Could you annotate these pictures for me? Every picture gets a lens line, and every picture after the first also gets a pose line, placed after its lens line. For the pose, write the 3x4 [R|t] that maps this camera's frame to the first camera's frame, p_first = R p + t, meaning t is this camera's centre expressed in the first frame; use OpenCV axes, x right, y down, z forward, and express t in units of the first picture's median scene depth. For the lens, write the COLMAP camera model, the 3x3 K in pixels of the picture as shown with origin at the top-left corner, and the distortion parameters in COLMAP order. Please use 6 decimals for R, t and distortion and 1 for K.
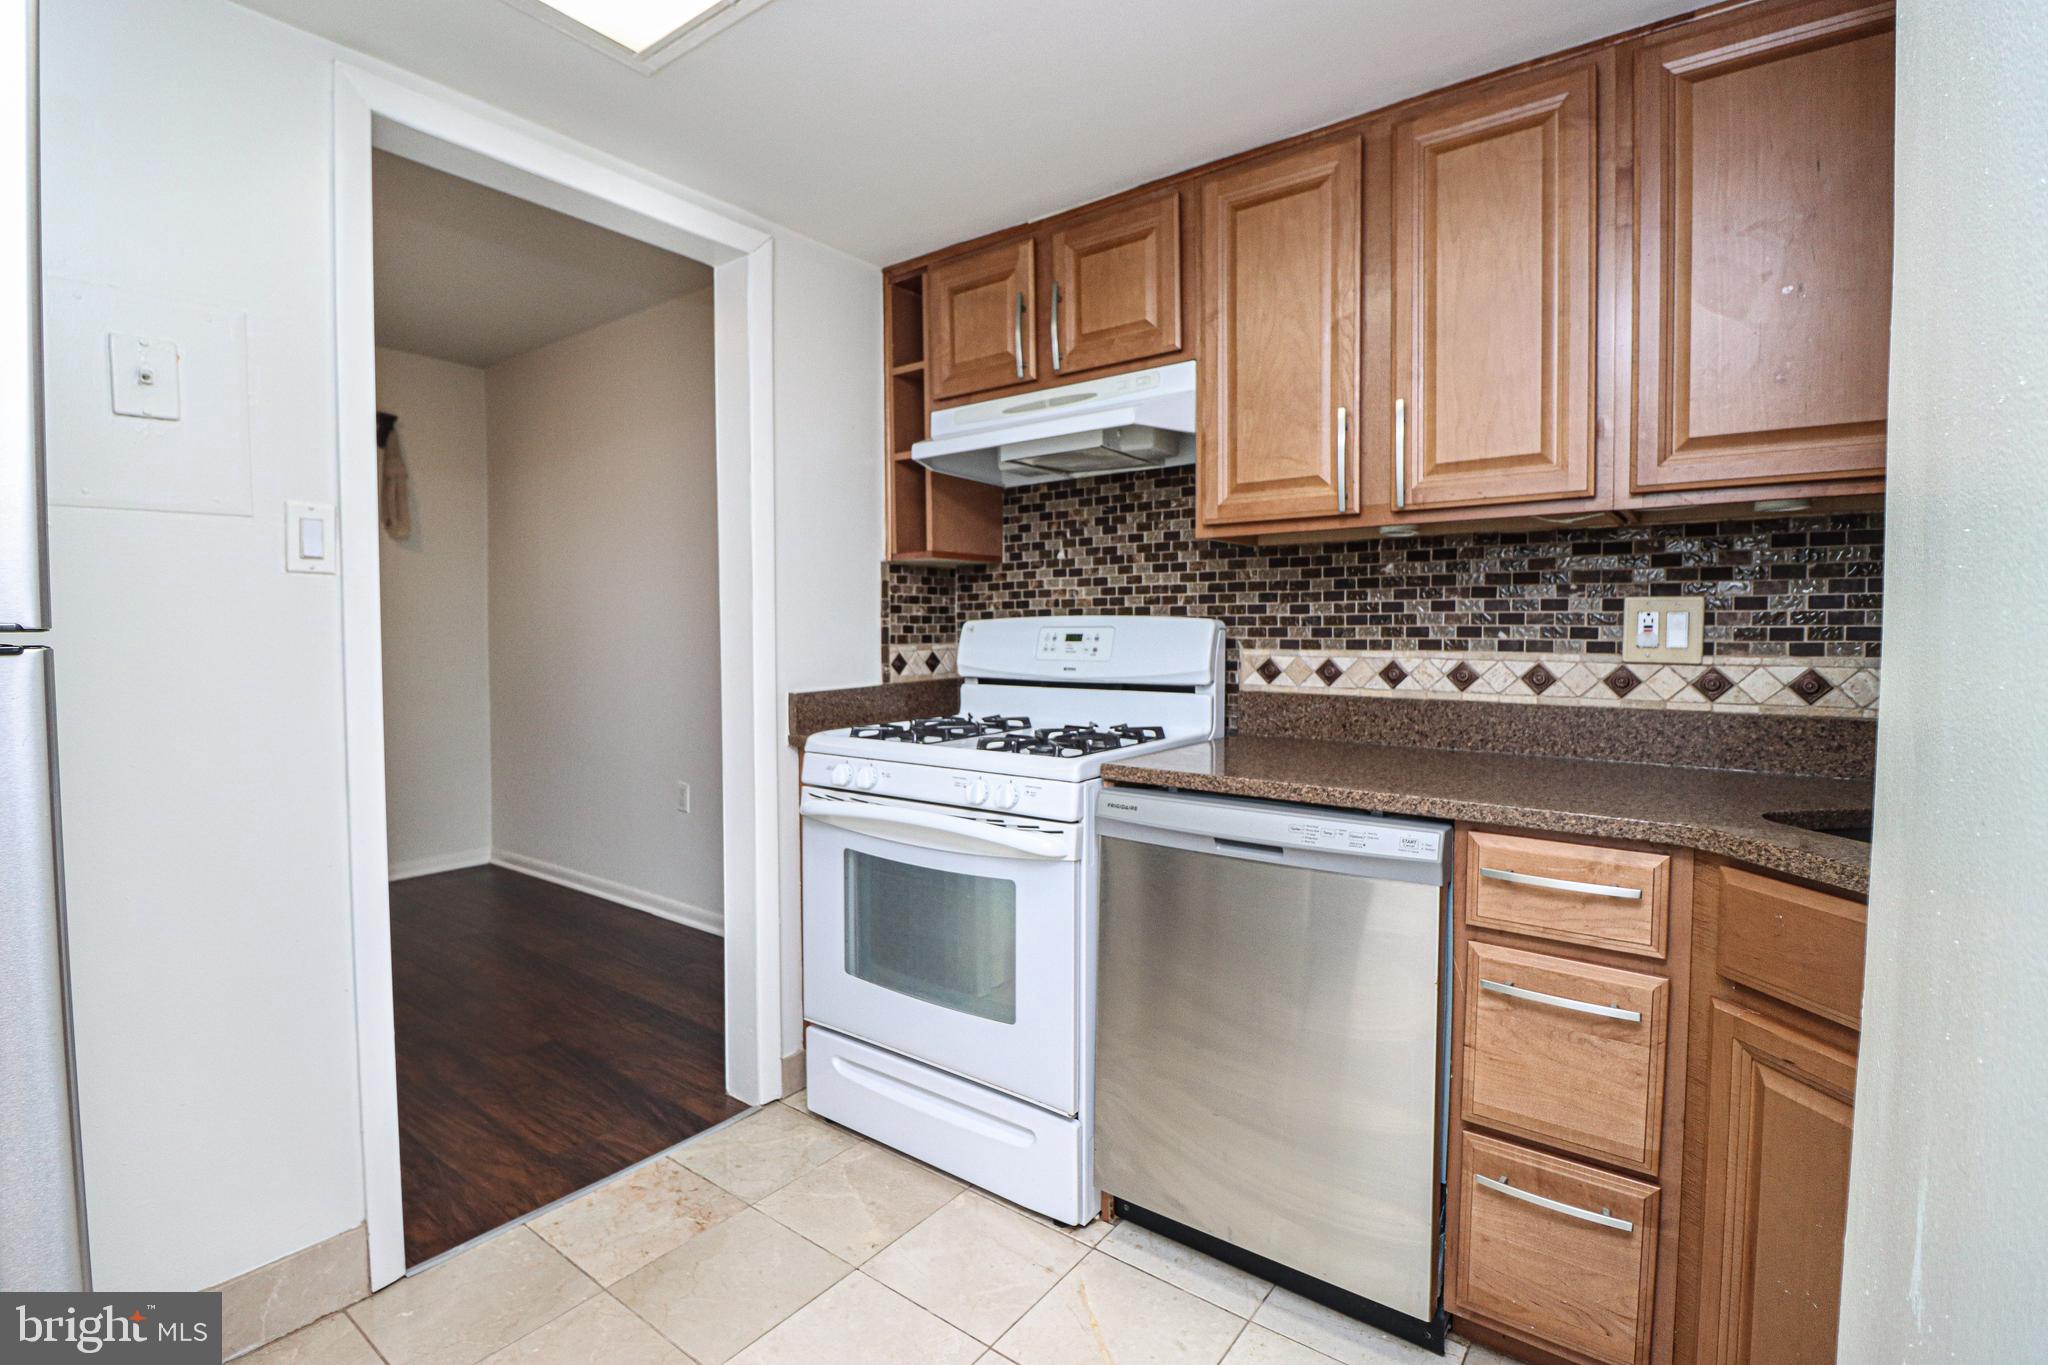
lens RADIAL K [[960.8, 0, 1021.4], [0, 960.8, 660.7], [0, 0, 1]] dist [0.003569, -0.012486]
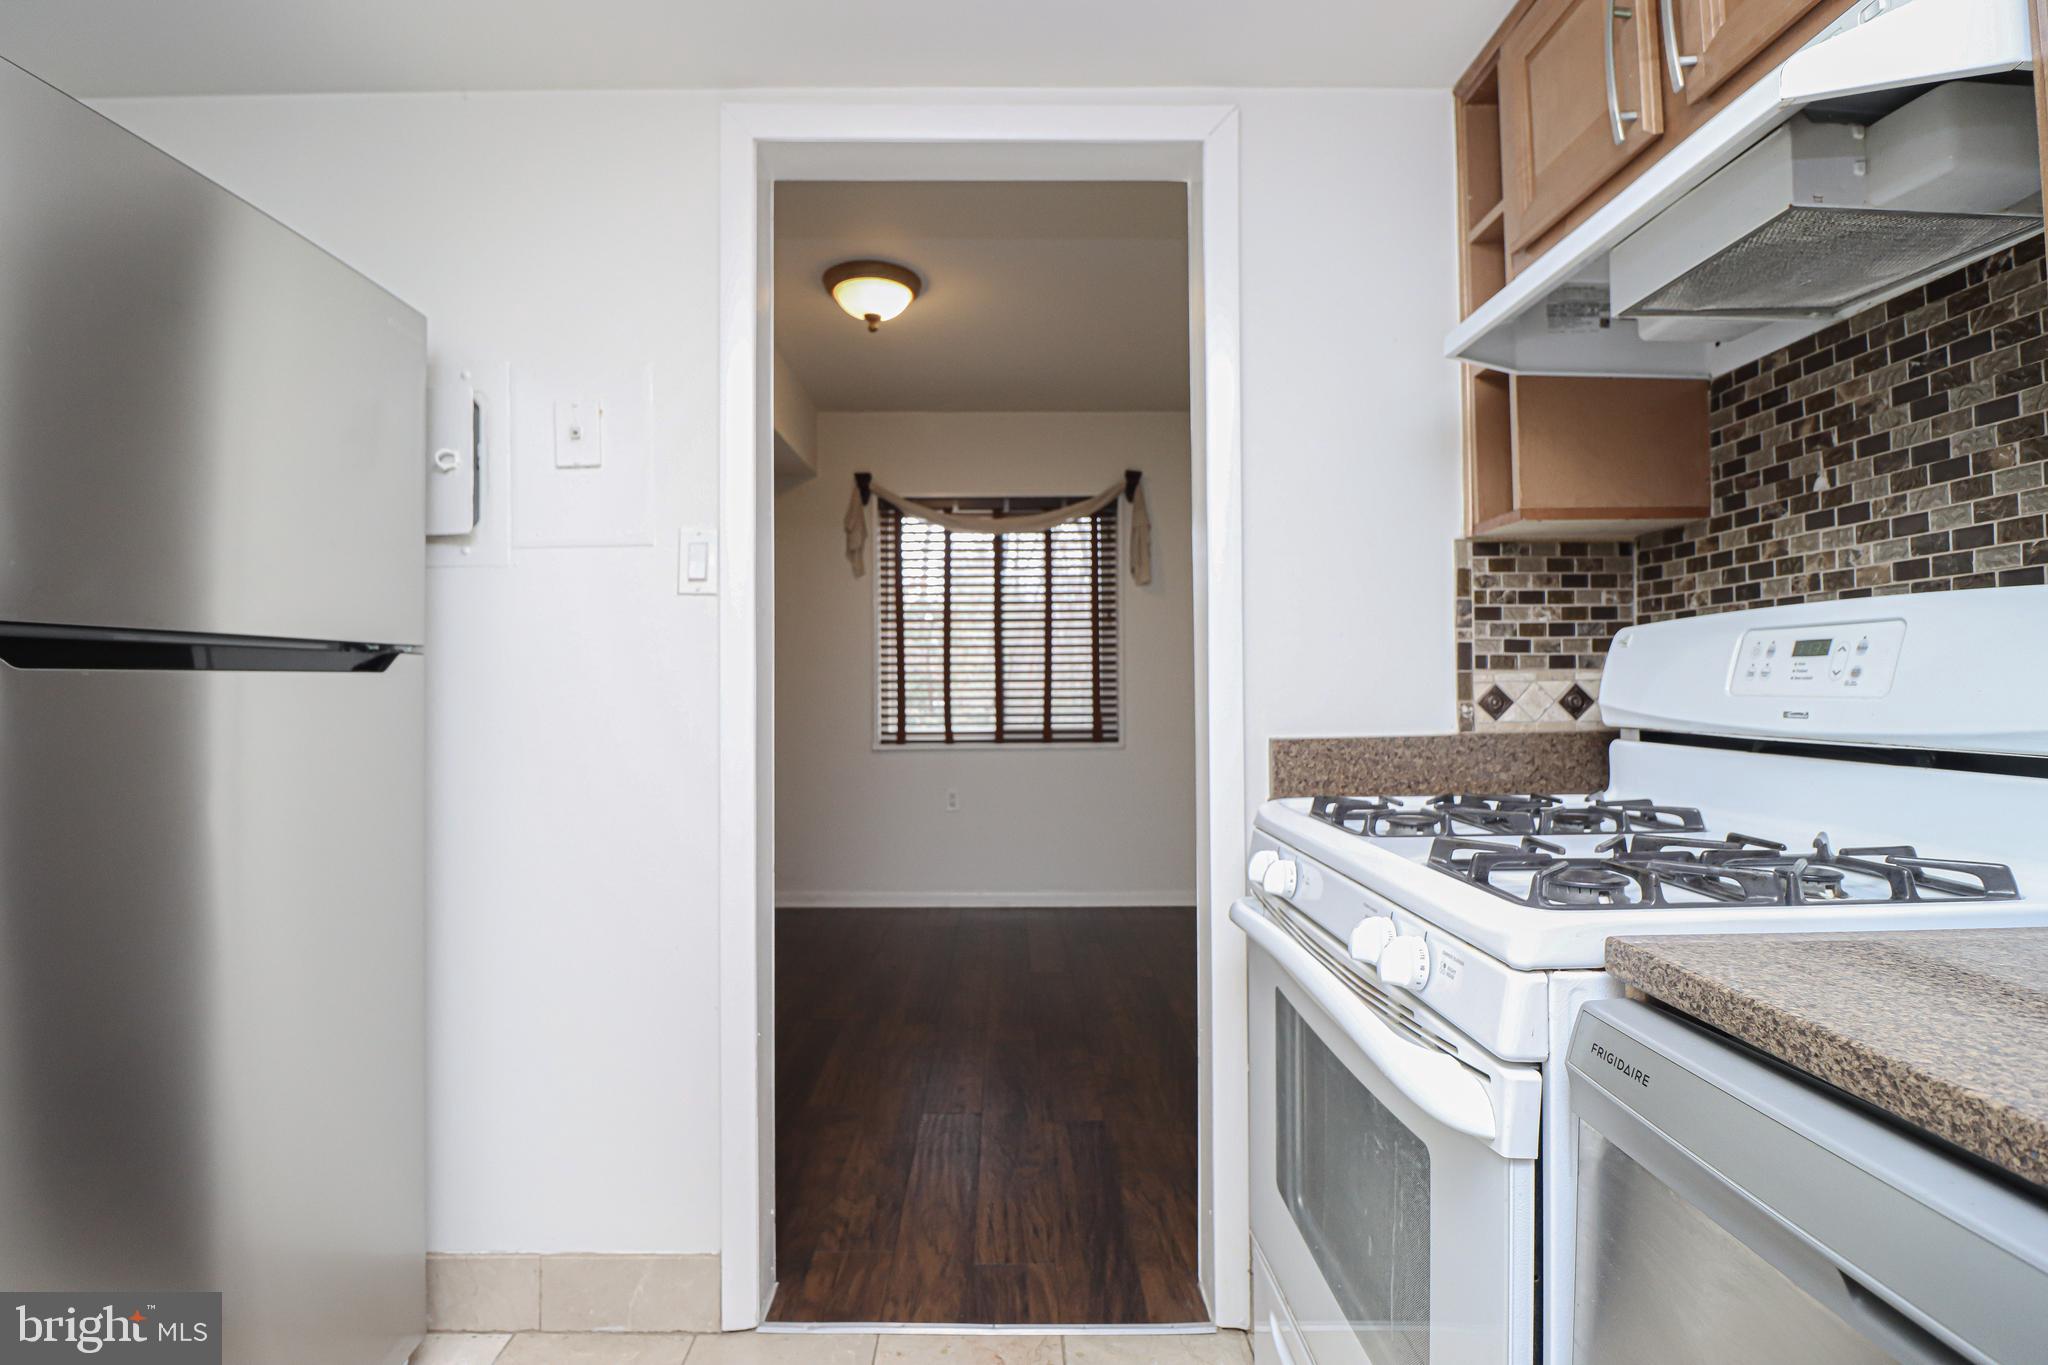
lens RADIAL K [[960.8, 0, 1021.4], [0, 960.8, 660.7], [0, 0, 1]] dist [0.003569, -0.012486]
pose [[0.602636, -0.020353, -0.797756, 0.189649], [-0.023229, 0.998804, -0.043029, 0.010882], [0.797678, 0.044462, 0.601443, 0.403312]]
